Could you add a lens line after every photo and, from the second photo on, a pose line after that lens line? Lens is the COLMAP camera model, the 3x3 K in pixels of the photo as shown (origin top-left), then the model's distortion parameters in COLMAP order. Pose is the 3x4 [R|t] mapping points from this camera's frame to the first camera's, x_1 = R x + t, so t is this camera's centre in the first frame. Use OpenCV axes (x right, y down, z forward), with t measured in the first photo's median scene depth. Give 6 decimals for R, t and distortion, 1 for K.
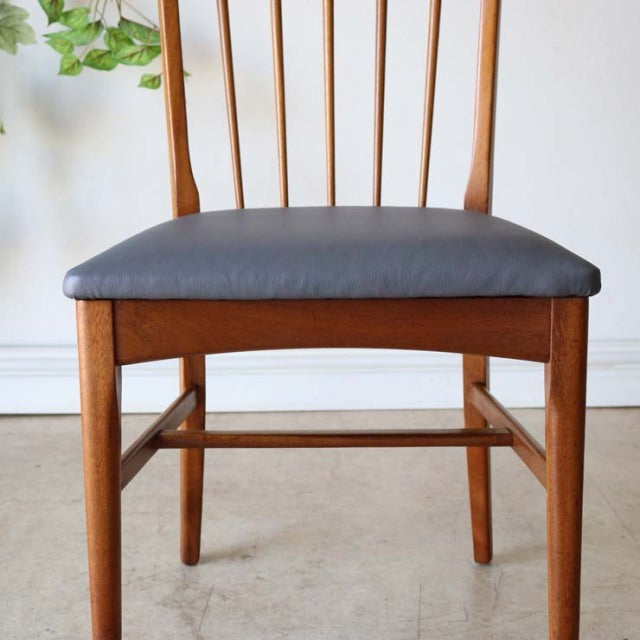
lens RADIAL K [[1176.2, 0, 320.0], [0, 1176.2, 320.0], [0, 0, 1]] dist [-0.045014, 0.186843]
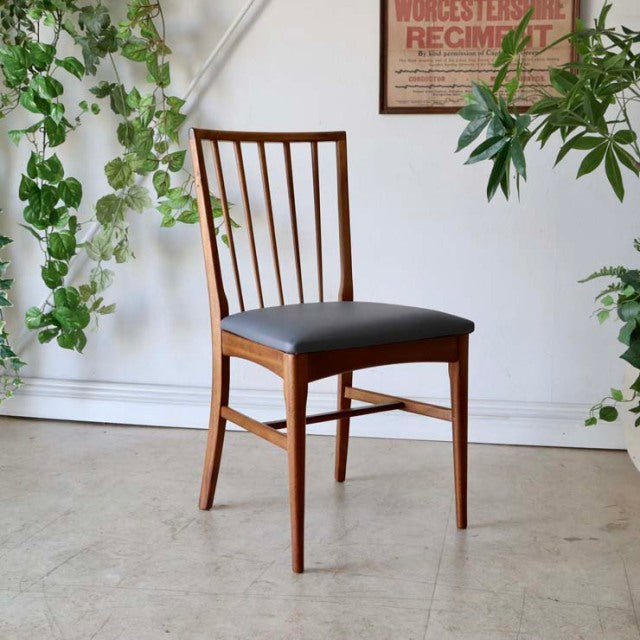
lens RADIAL K [[964.8, 0, 320.0], [0, 964.8, 320.0], [0, 0, 1]] dist [-0.107530, 0.000723]
pose [[0.980550, 0.041287, -0.191879, 0.278974], [-0.055373, 0.996104, -0.068635, 0.012426], [0.188298, 0.077925, 0.979016, -0.325628]]
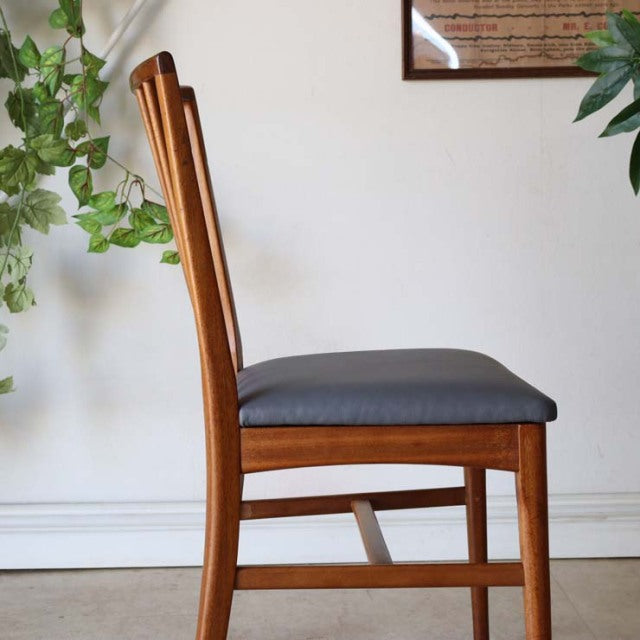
lens RADIAL K [[1218.2, 0, 310.8], [0, 1218.2, 320.9], [0, 0, 1]] dist [-0.010536, 0.035690]
pose [[0.999960, -0.008490, -0.002815, -0.010709], [0.008007, 0.989939, -0.141272, 0.017733], [0.003986, 0.141243, 0.989967, -0.118141]]
